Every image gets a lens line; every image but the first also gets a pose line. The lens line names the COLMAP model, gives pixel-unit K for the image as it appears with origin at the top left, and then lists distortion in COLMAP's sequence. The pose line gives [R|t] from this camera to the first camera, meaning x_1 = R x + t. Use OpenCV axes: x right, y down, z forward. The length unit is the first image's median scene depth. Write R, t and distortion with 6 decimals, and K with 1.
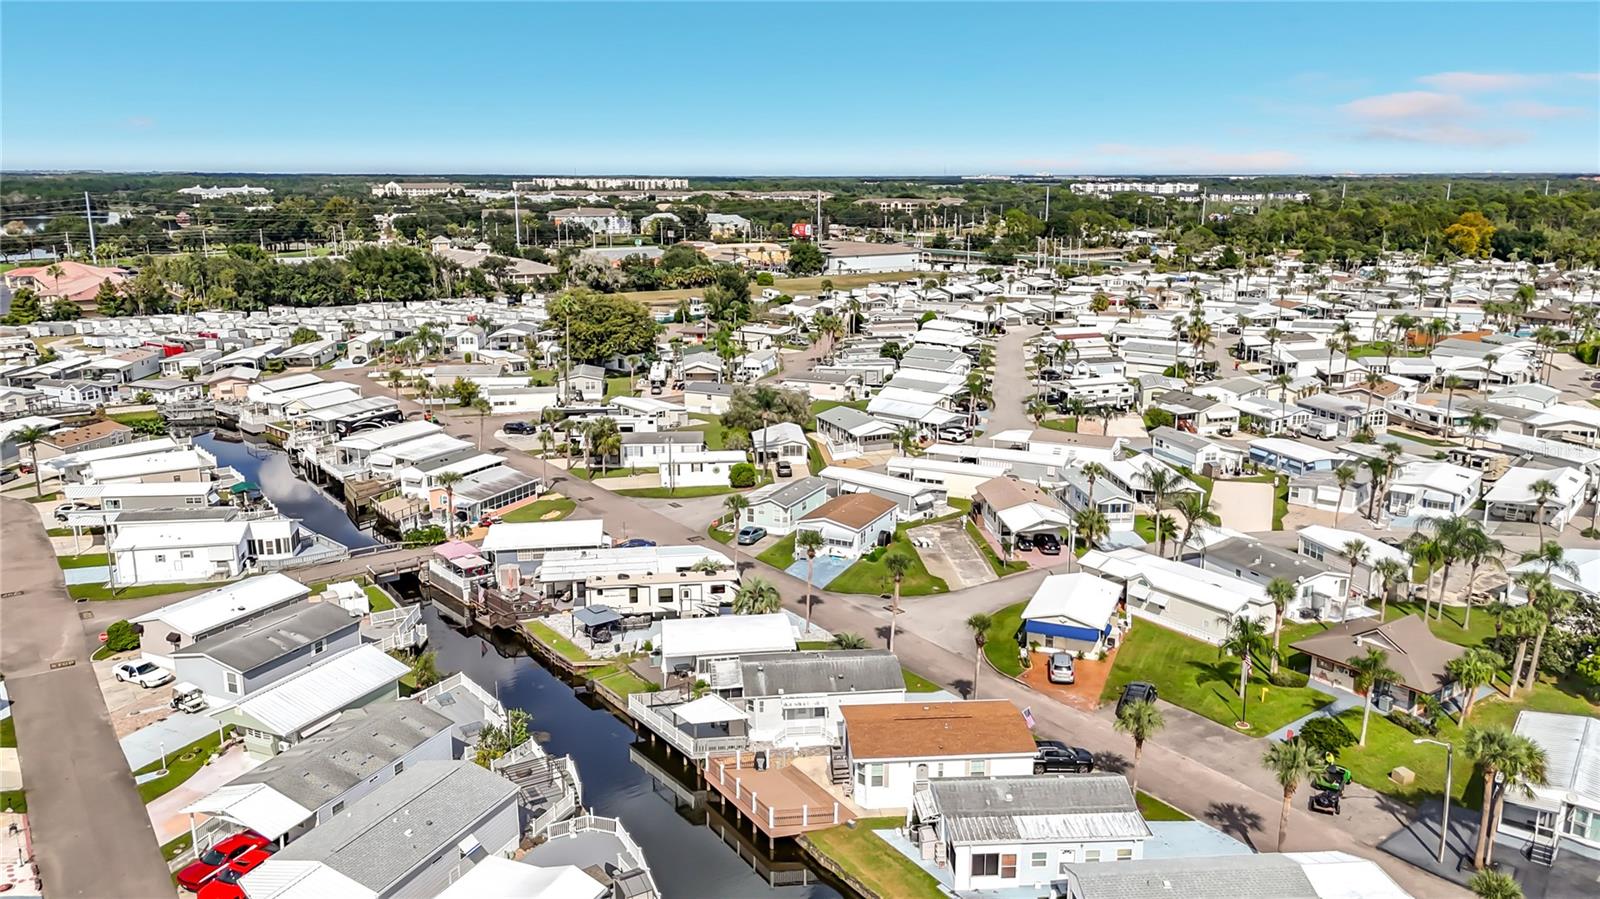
lens RADIAL K [[1176.0, 0, 809.2], [0, 1176.0, 449.9], [0, 0, 1]] dist [0.073626, -0.079749]
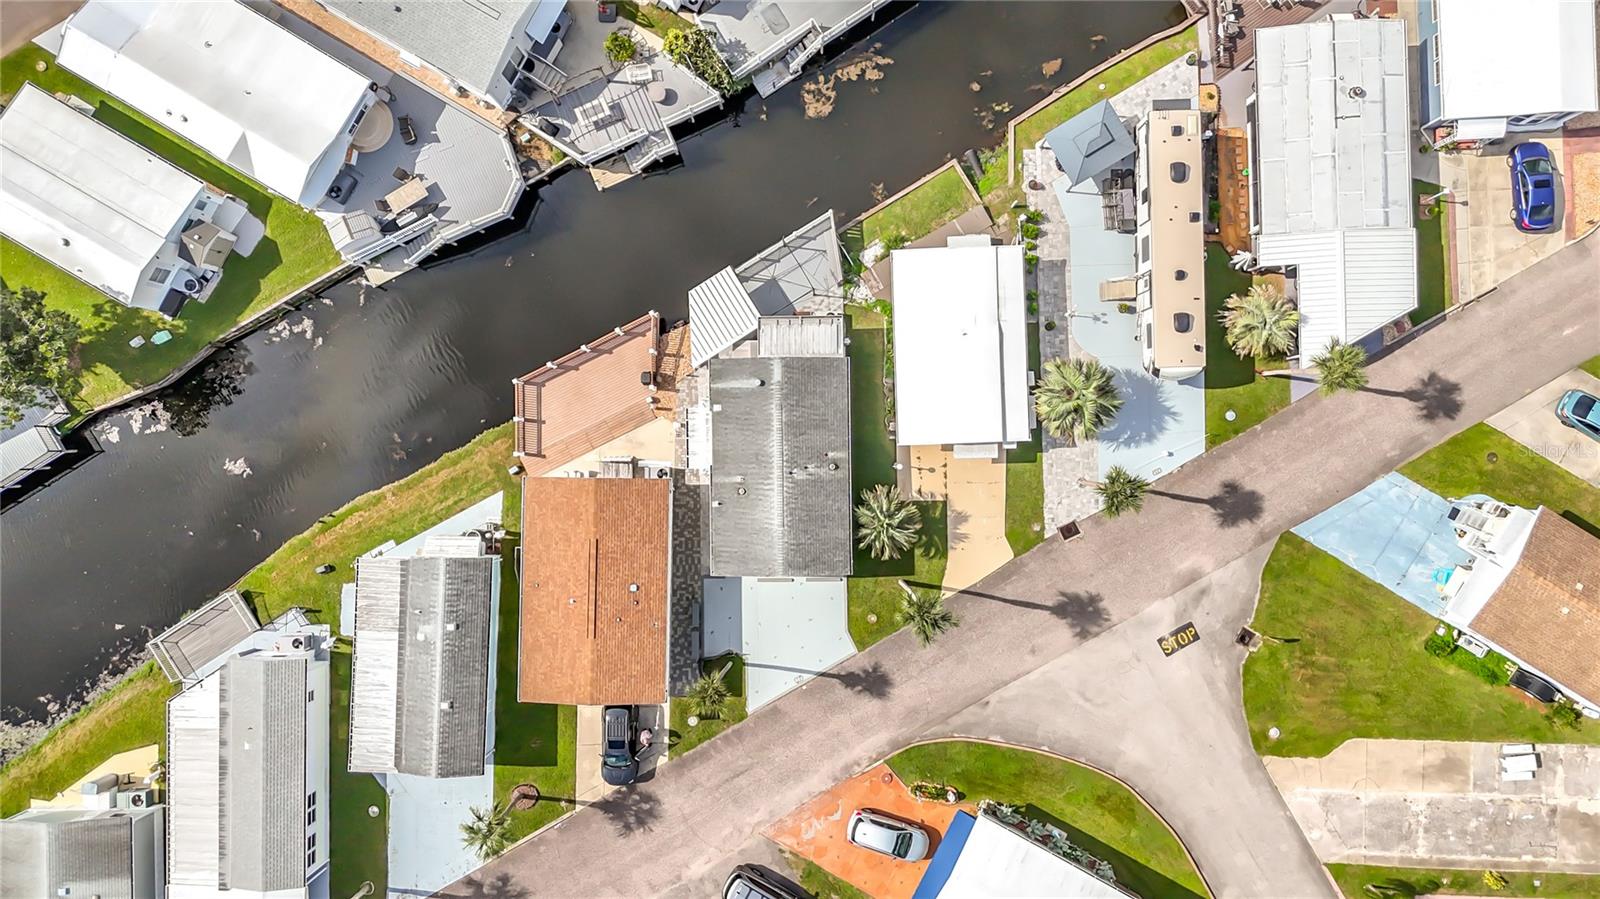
lens RADIAL K [[1176.0, 0, 798.1], [0, 1176.0, 448.9], [0, 0, 1]] dist [0.073626, -0.079749]
pose [[-0.108991, 0.994042, -0.000754, -0.001413], [-0.202488, -0.021460, 0.979050, -0.268269], [0.973201, 0.106860, 0.203620, 0.450851]]
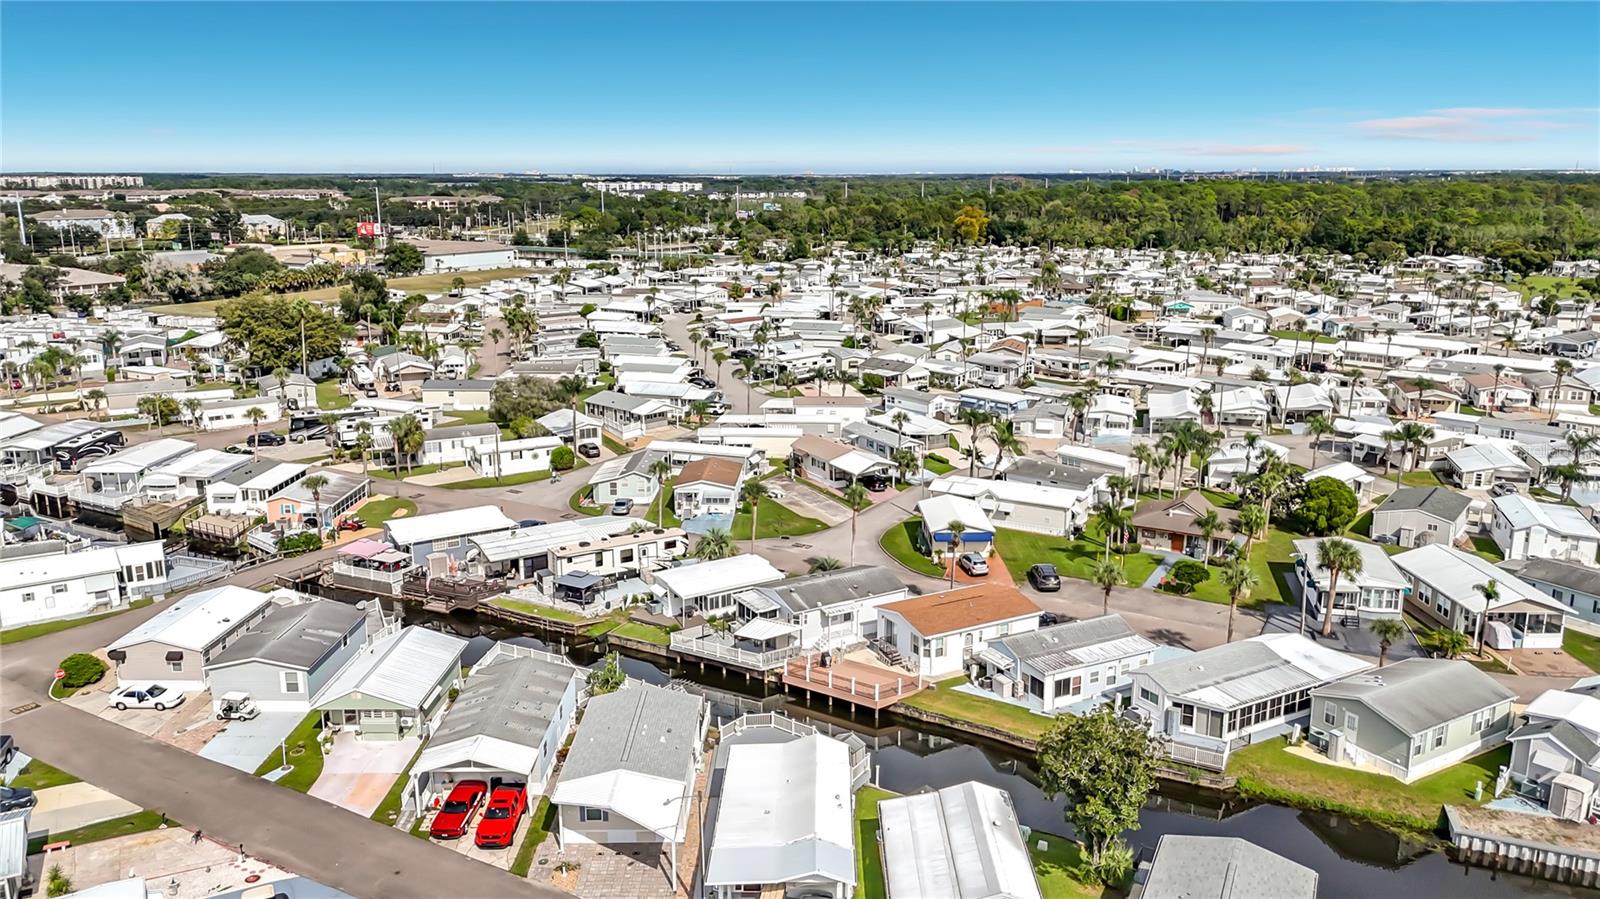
lens RADIAL K [[1176.0, 0, 811.1], [0, 1176.0, 438.4], [0, 0, 1]] dist [0.073626, -0.079749]
pose [[0.914266, -0.091083, 0.394742, -0.242614], [0.094274, 0.995482, 0.011349, 0.011858], [-0.393992, 0.026837, 0.918722, -0.046607]]
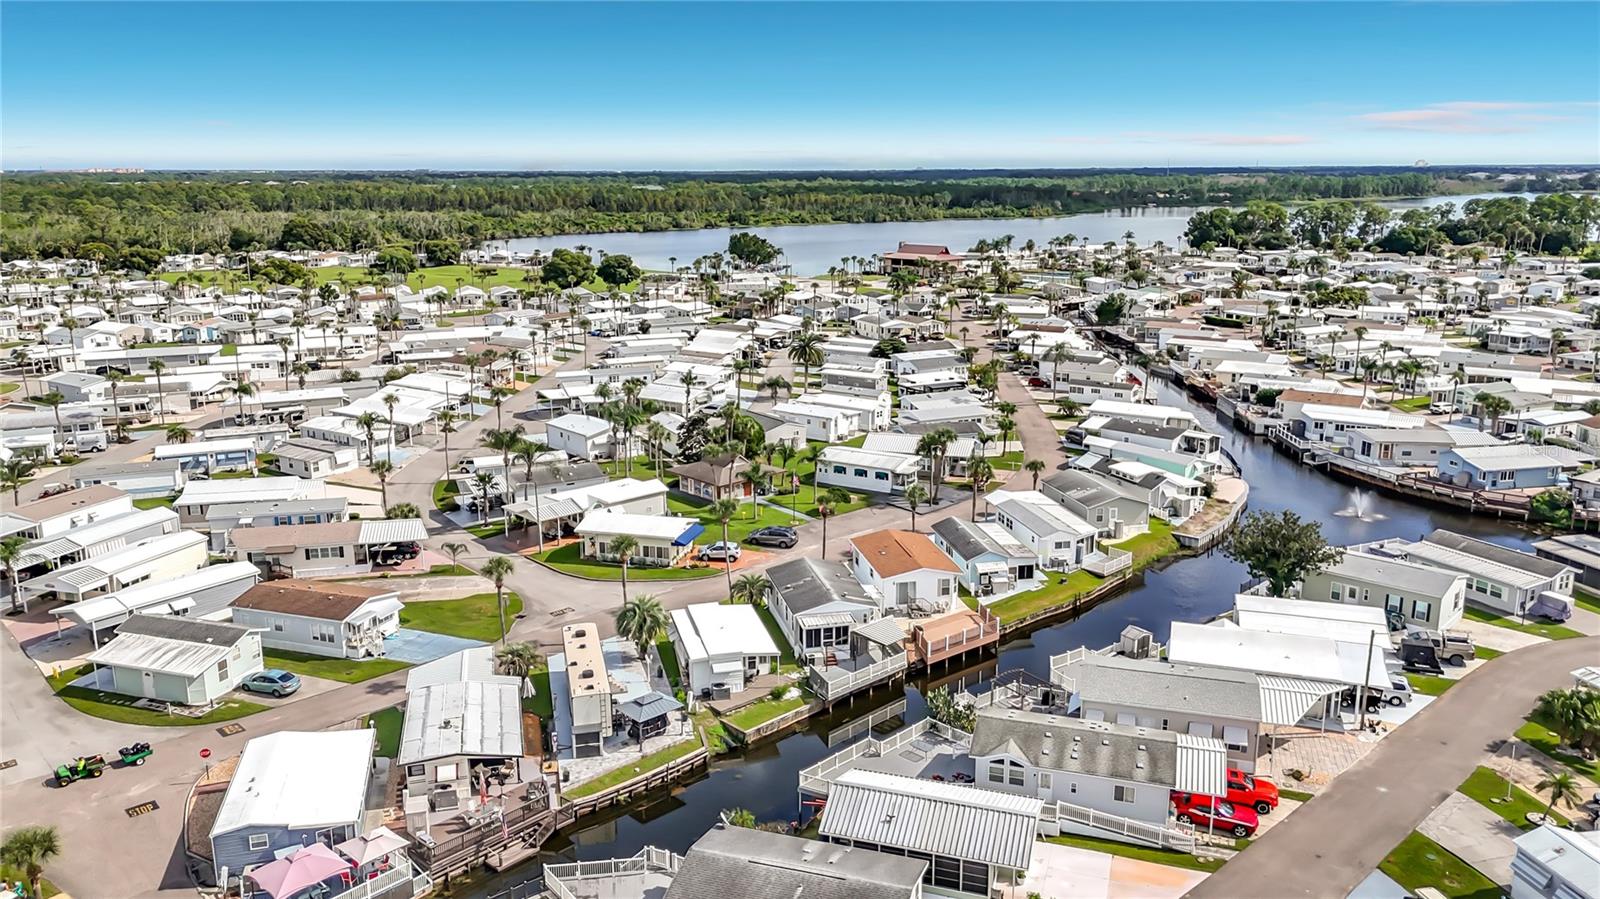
lens RADIAL K [[1176.0, 0, 799.9], [0, 1176.0, 433.9], [0, 0, 1]] dist [0.073626, -0.079749]
pose [[-0.110899, -0.221808, 0.968764, -0.574165], [0.230773, 0.942385, 0.242186, -0.129788], [-0.966667, 0.250423, -0.053322, 0.544538]]
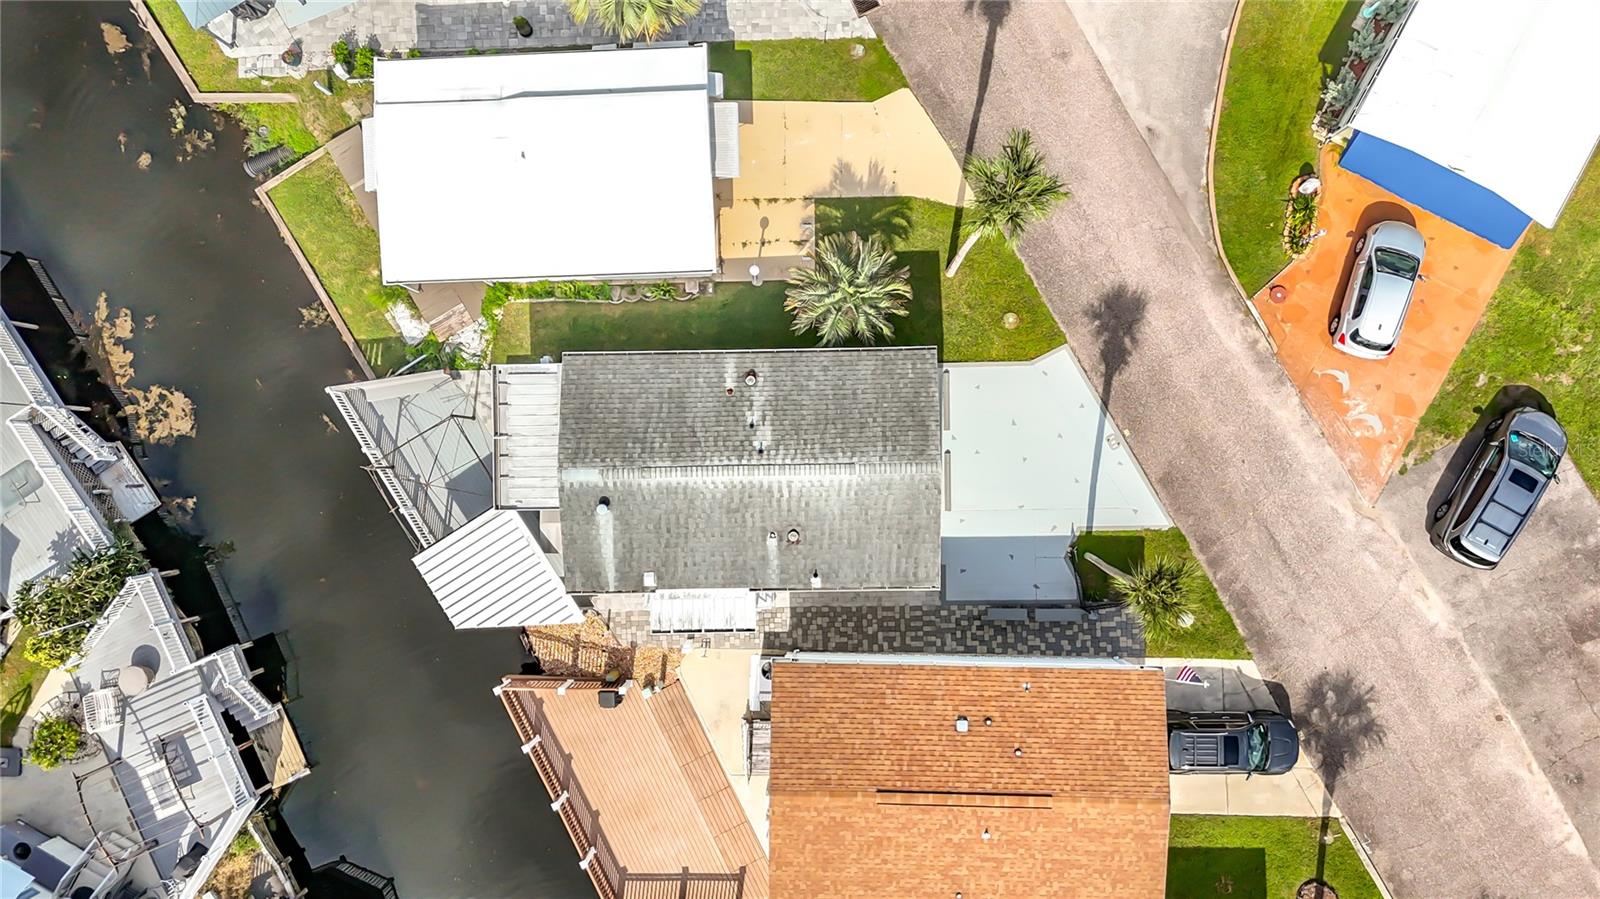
lens RADIAL K [[1176.0, 0, 790.3], [0, 1176.0, 457.2], [0, 0, 1]] dist [0.073626, -0.079749]
pose [[0.993983, 0.105291, -0.030190, 0.017990], [0.005713, 0.225410, 0.974247, -0.114356], [0.109384, -0.968558, 0.223452, 0.476572]]
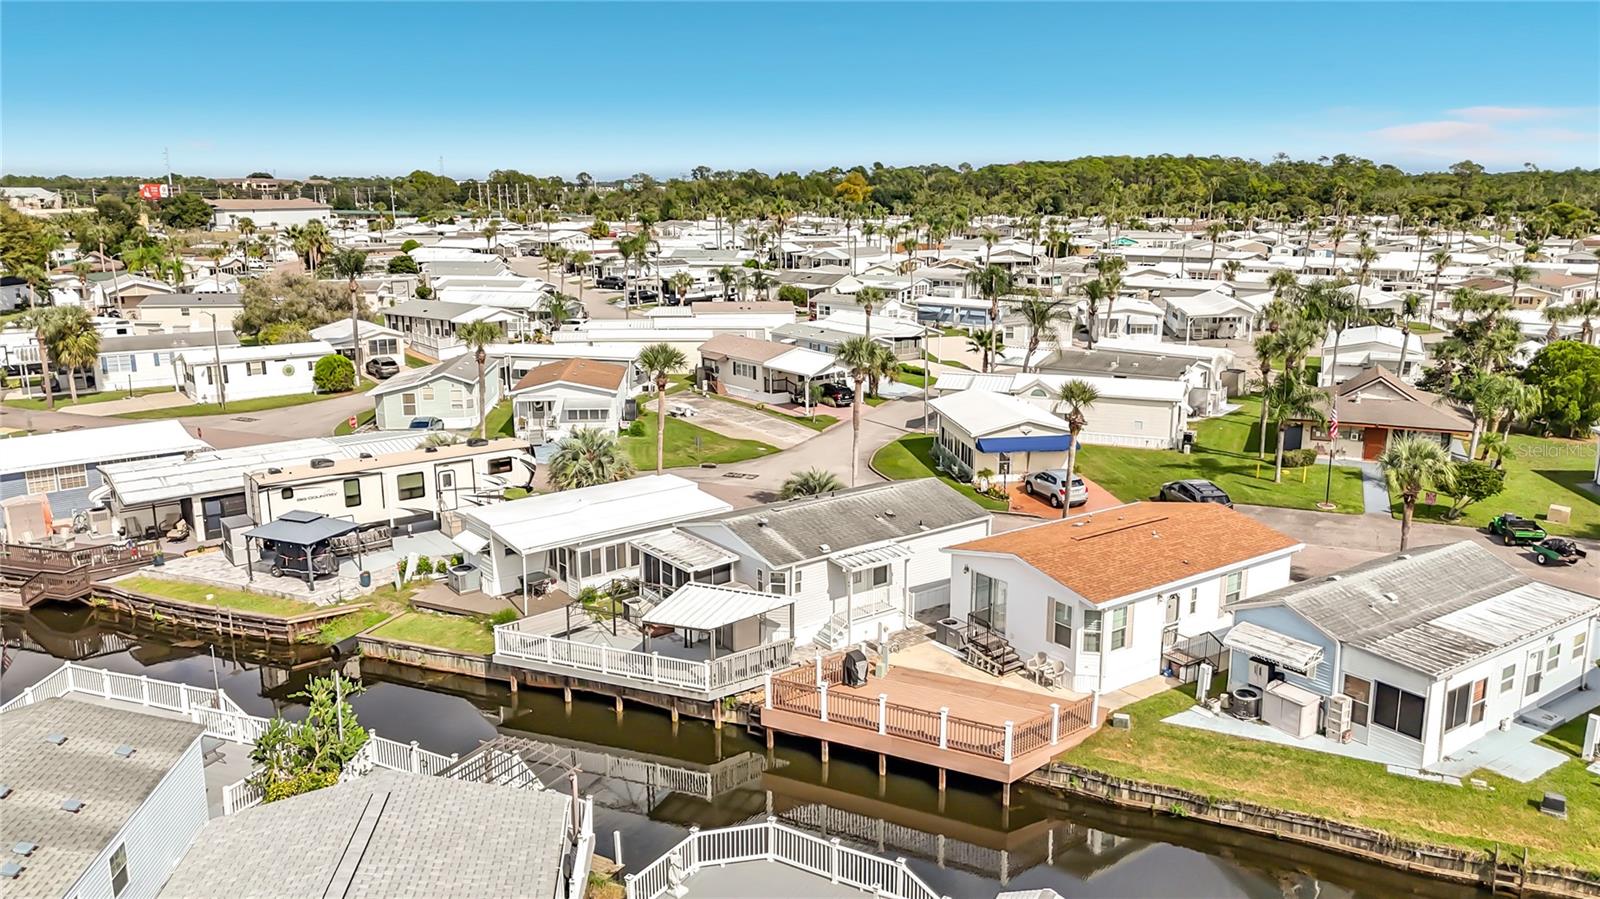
lens RADIAL K [[1176.0, 0, 806.9], [0, 1176.0, 454.5], [0, 0, 1]] dist [0.073626, -0.079749]
pose [[0.862353, -0.117909, 0.492387, -0.146902], [0.120215, 0.992378, 0.027098, 0.072804], [-0.491829, 0.035825, 0.869955, 0.264322]]
